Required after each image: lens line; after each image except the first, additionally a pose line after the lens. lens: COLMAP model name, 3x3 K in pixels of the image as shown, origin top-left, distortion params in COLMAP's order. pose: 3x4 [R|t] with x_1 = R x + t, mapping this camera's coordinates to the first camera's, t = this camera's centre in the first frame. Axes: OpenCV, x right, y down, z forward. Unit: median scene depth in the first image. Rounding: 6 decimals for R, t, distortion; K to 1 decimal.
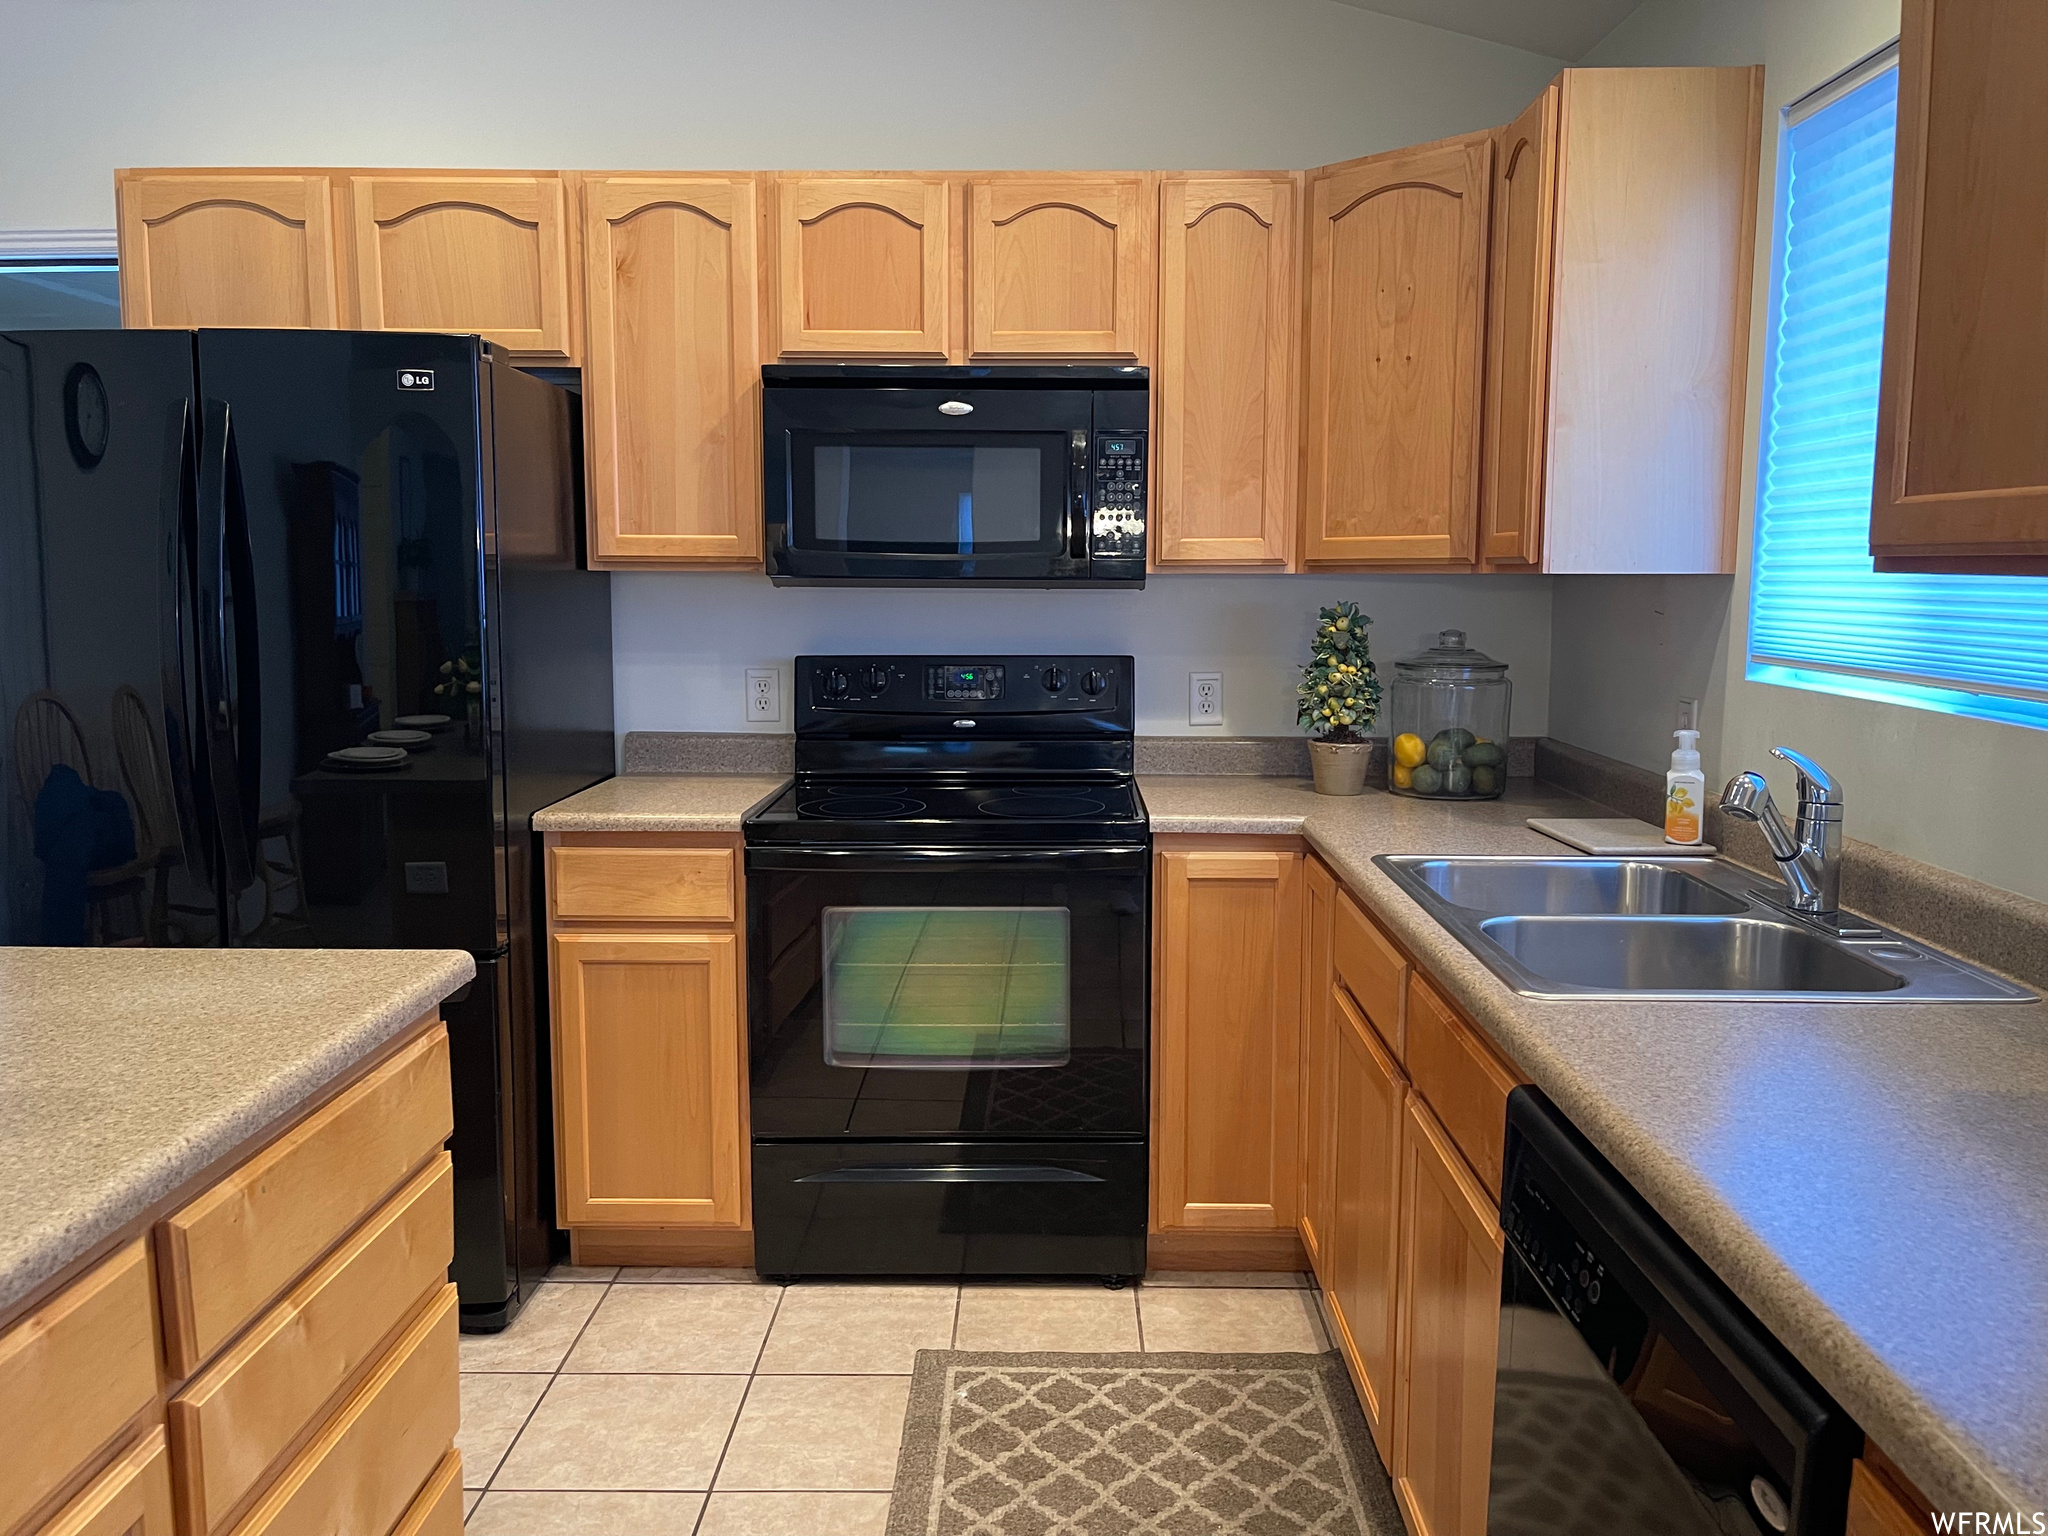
lens RADIAL K [[1545.4, 0, 1041.1], [0, 1545.4, 755.3], [0, 0, 1]] dist [0.059369, -0.078522]
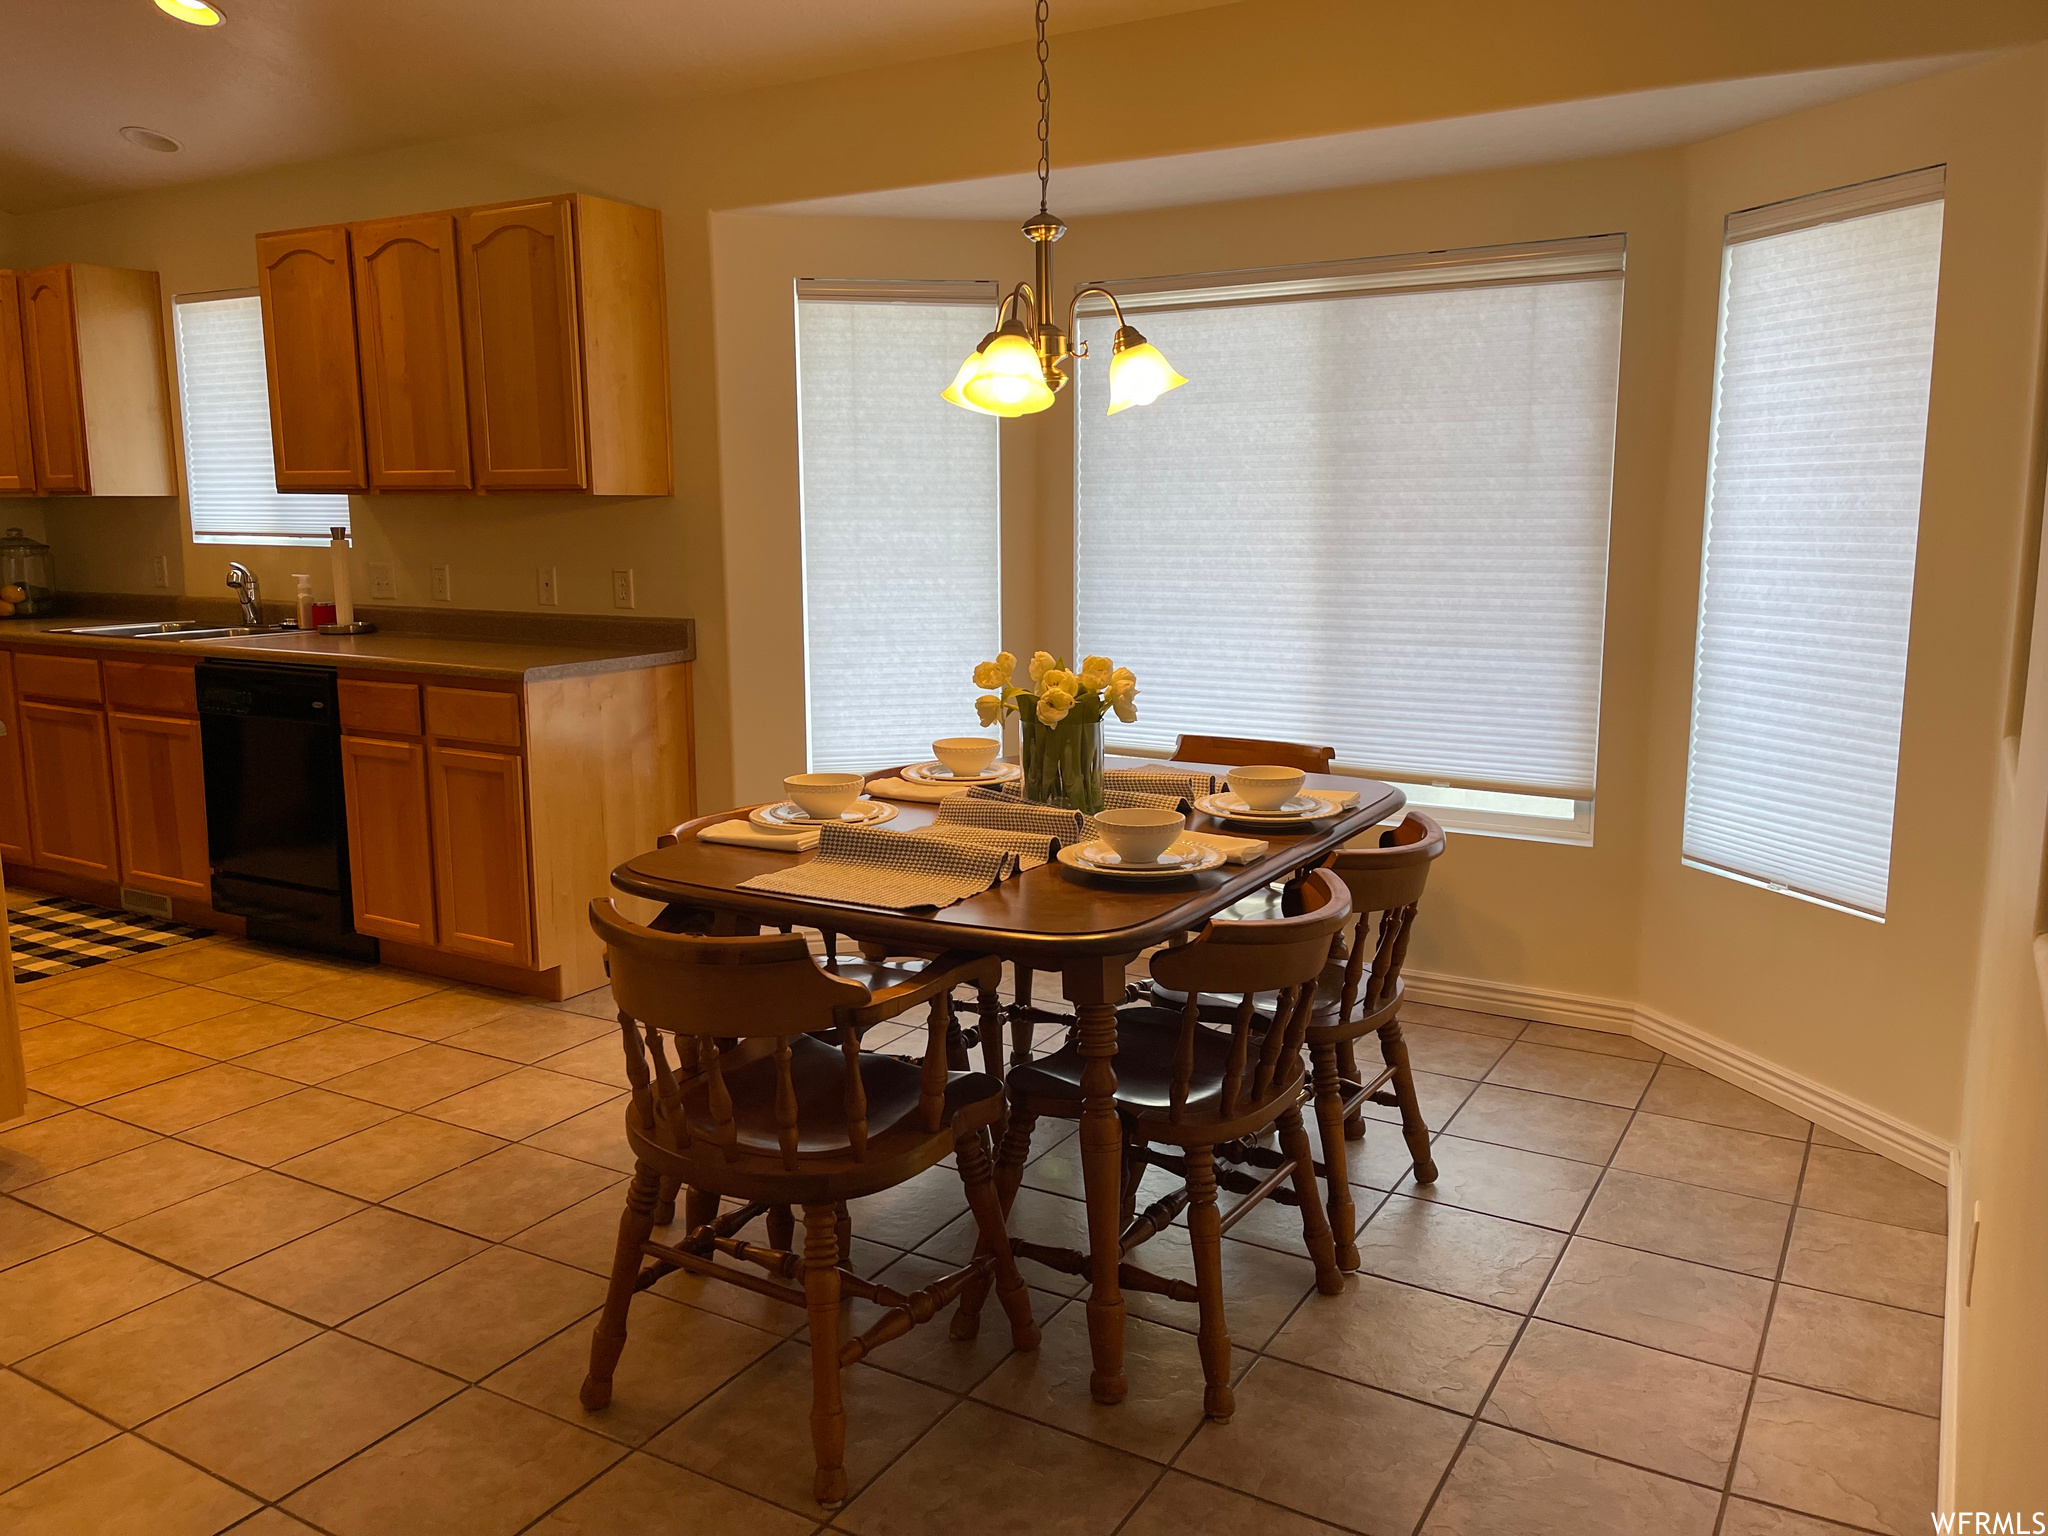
lens RADIAL K [[1545.4, 0, 1043.1], [0, 1545.4, 765.5], [0, 0, 1]] dist [0.059369, -0.078522]
pose [[0.490361, -0.148059, 0.858851, -0.780453], [0.106918, 0.988240, 0.109319, 0.128453], [-0.864936, 0.038221, 0.500424, -0.990503]]
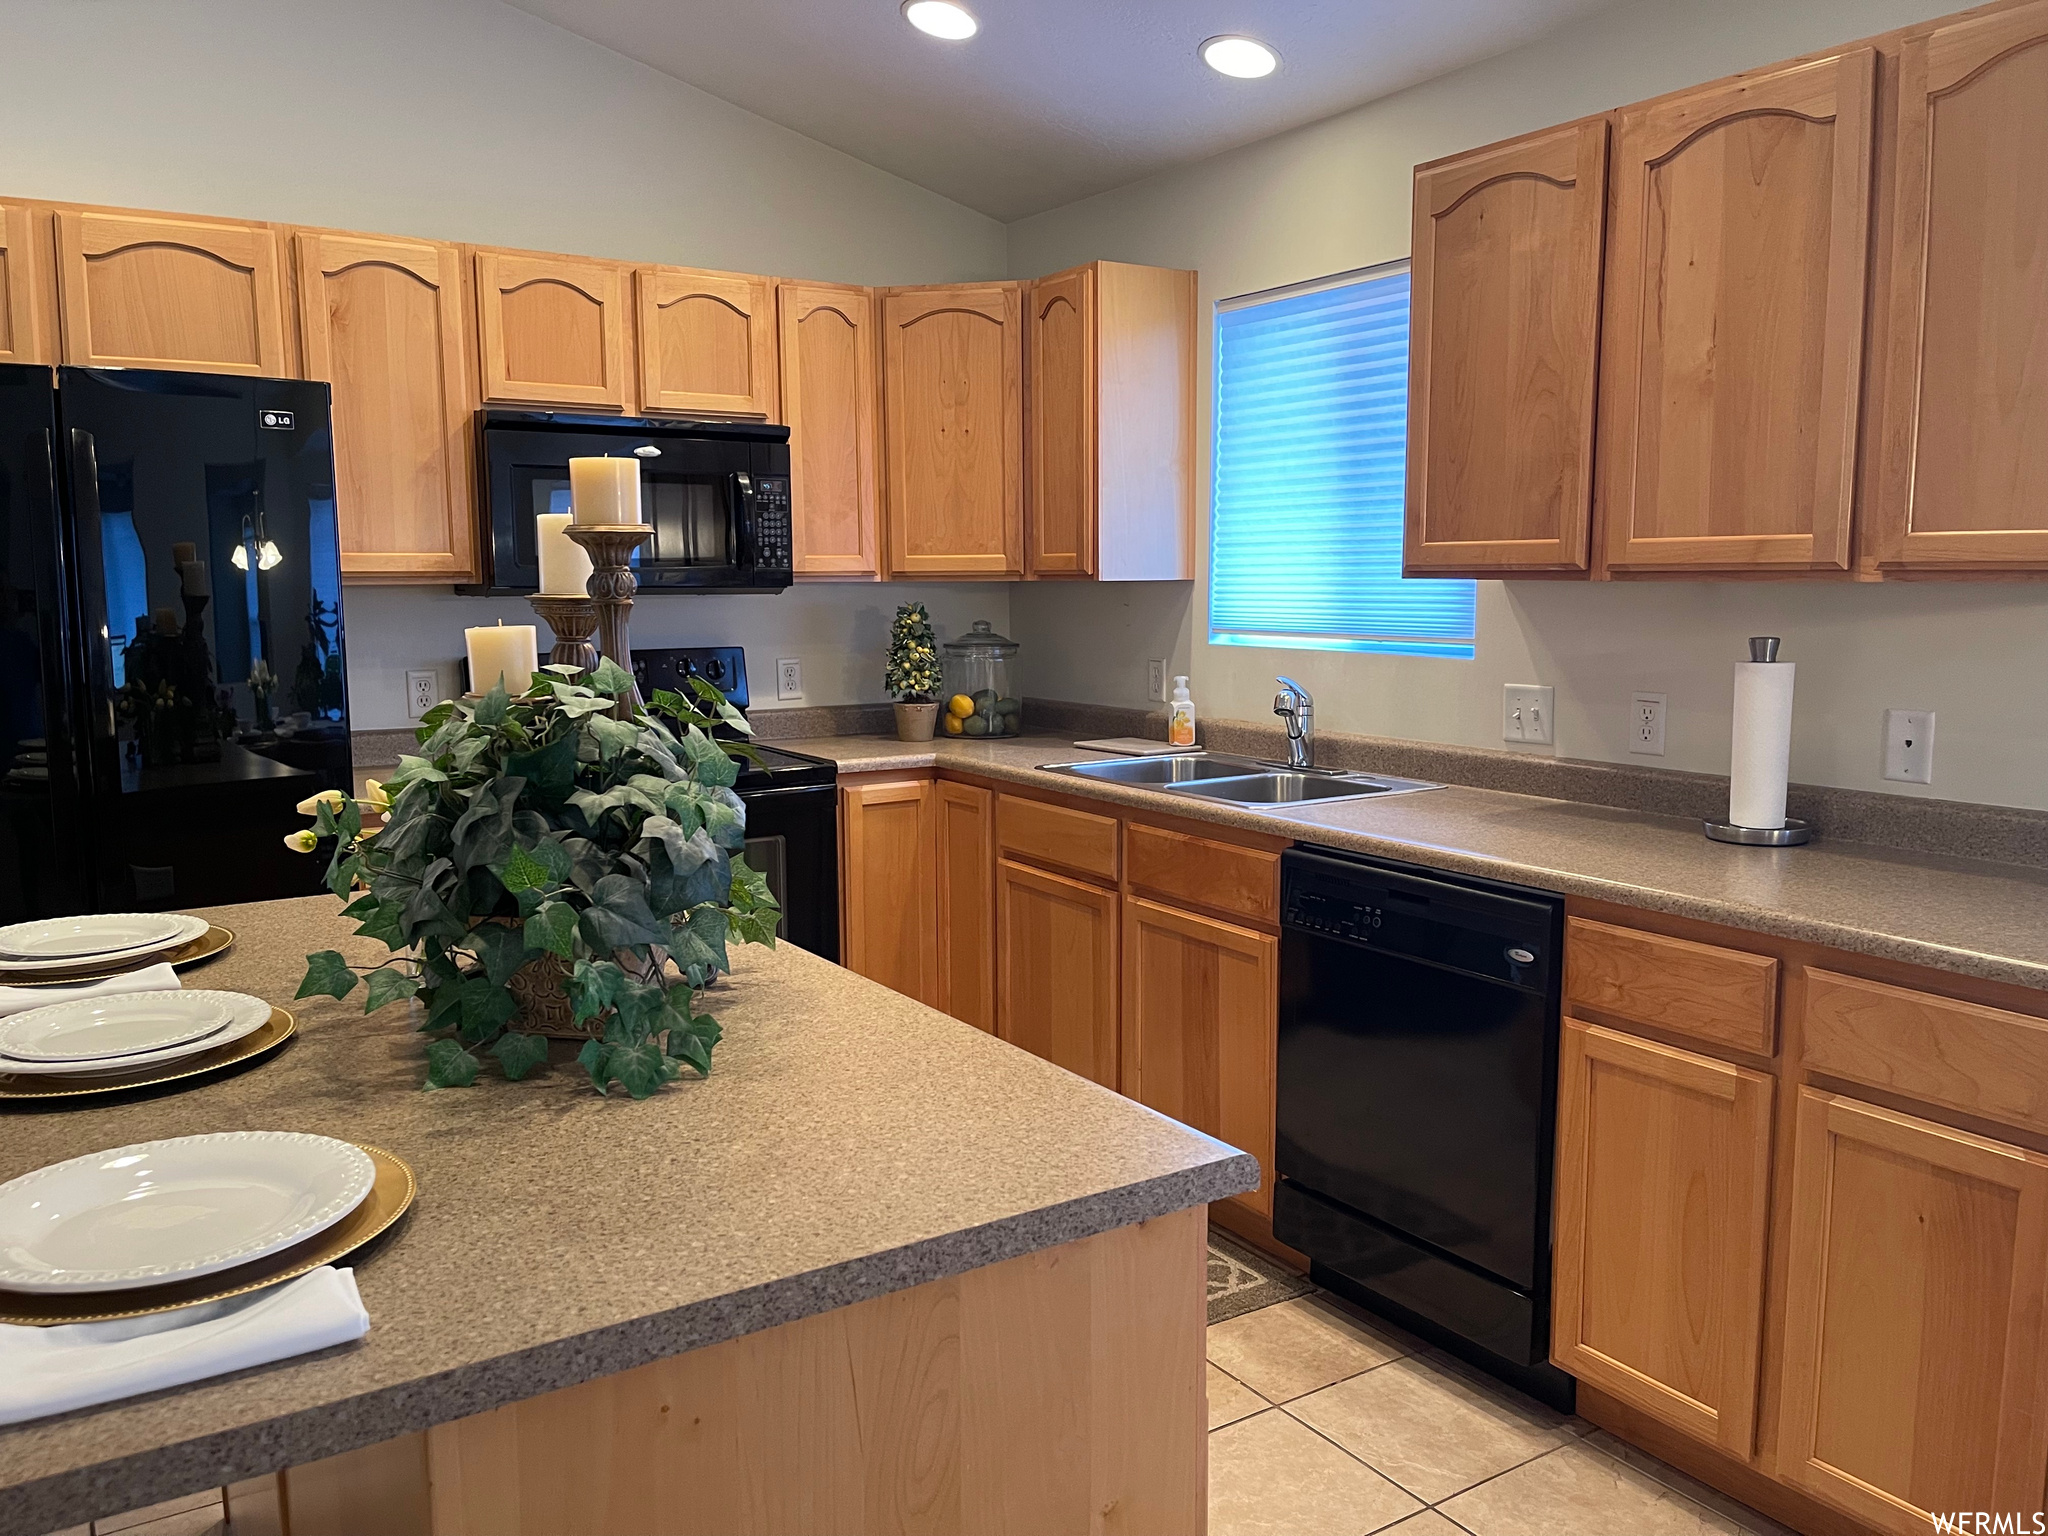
lens RADIAL K [[1545.4, 0, 1028.5], [0, 1545.4, 770.4], [0, 0, 1]] dist [0.059369, -0.078522]
pose [[0.831469, -0.078467, 0.550001, -0.507918], [0.074583, 0.996780, 0.029456, 0.018593], [-0.550542, 0.016529, 0.834644, -0.213383]]
